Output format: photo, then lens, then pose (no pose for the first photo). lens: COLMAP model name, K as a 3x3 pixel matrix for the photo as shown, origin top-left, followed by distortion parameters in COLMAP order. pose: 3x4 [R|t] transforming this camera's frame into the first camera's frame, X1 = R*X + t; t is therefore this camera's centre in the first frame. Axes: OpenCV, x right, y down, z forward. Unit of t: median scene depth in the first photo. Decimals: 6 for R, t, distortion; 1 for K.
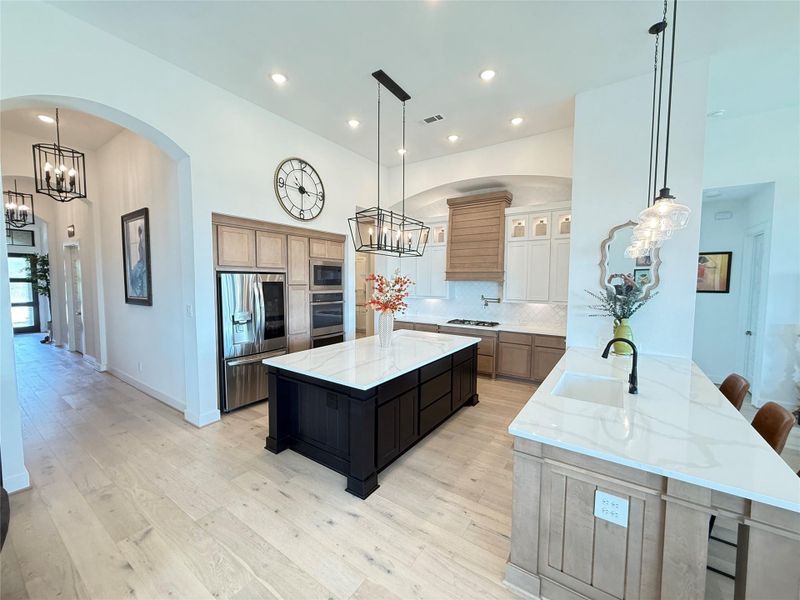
lens RADIAL K [[320.2, 0, 398.4], [0, 320.2, 299.8], [0, 0, 1]] dist [0.000930, 0.000176]
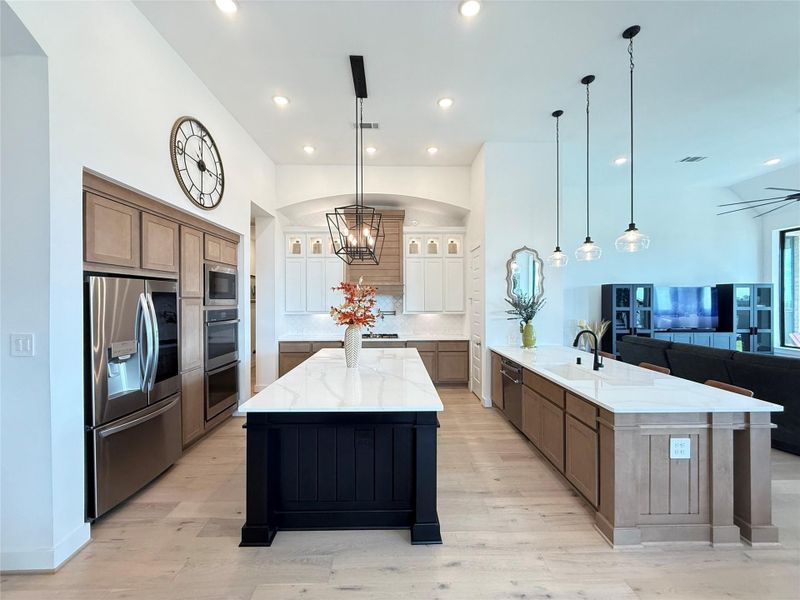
lens RADIAL K [[320.2, 0, 398.6], [0, 320.2, 299.2], [0, 0, 1]] dist [0.000930, 0.000176]
pose [[0.812543, -0.009039, 0.582831, -0.388826], [0.044382, 0.997937, -0.046397, 0.009183], [-0.581209, 0.063566, 0.811268, 0.193057]]
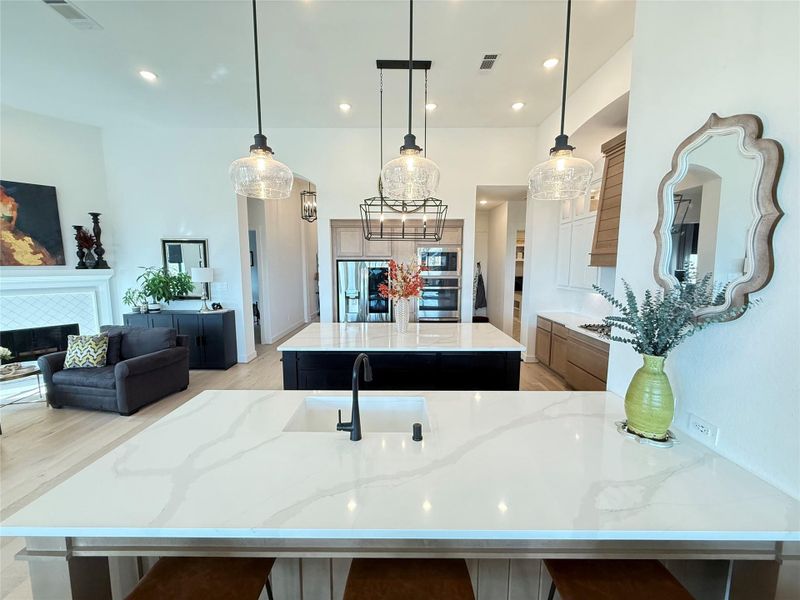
lens RADIAL K [[320.2, 0, 398.8], [0, 320.2, 299.8], [0, 0, 1]] dist [0.000930, 0.000176]
pose [[0.563224, 0.086361, -0.821779, 0.687681], [-0.048046, 0.996263, 0.071768, -0.024512], [0.824906, -0.000938, 0.565269, 0.369108]]
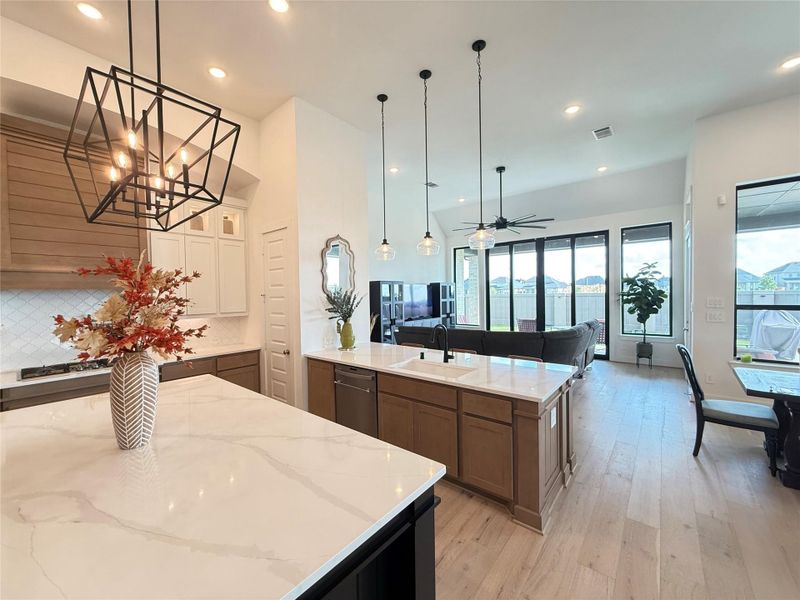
lens RADIAL K [[320.2, 0, 398.6], [0, 320.2, 299.1], [0, 0, 1]] dist [0.000930, 0.000176]
pose [[0.089616, -0.024309, 0.995680, -0.352266], [0.078403, 0.996772, 0.017279, -0.012084], [-0.992886, 0.076515, 0.091233, 0.557171]]
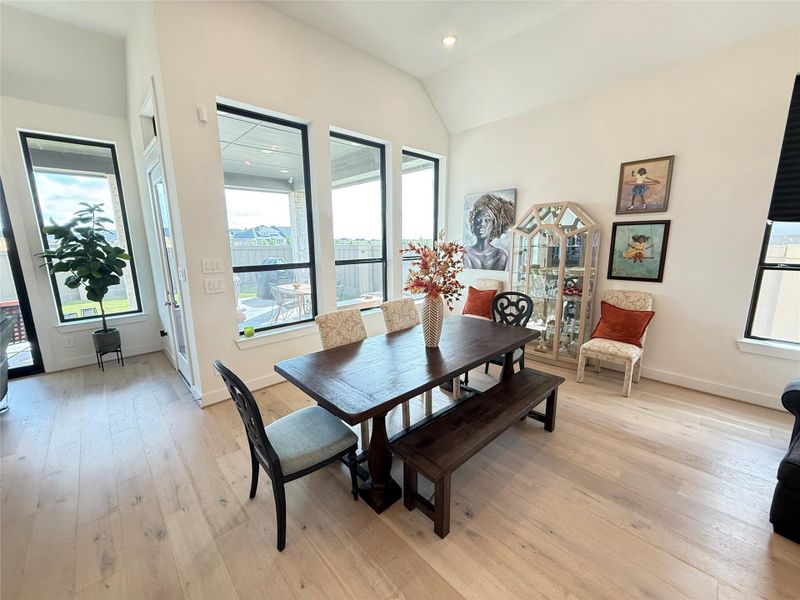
lens RADIAL K [[320.2, 0, 395.7], [0, 320.2, 299.5], [0, 0, 1]] dist [0.000930, 0.000176]
pose [[-0.976934, -0.032089, 0.211116, 0.176169], [0.020814, 0.969628, 0.243696, -0.000227], [-0.212524, 0.242469, -0.946595, 0.277539]]
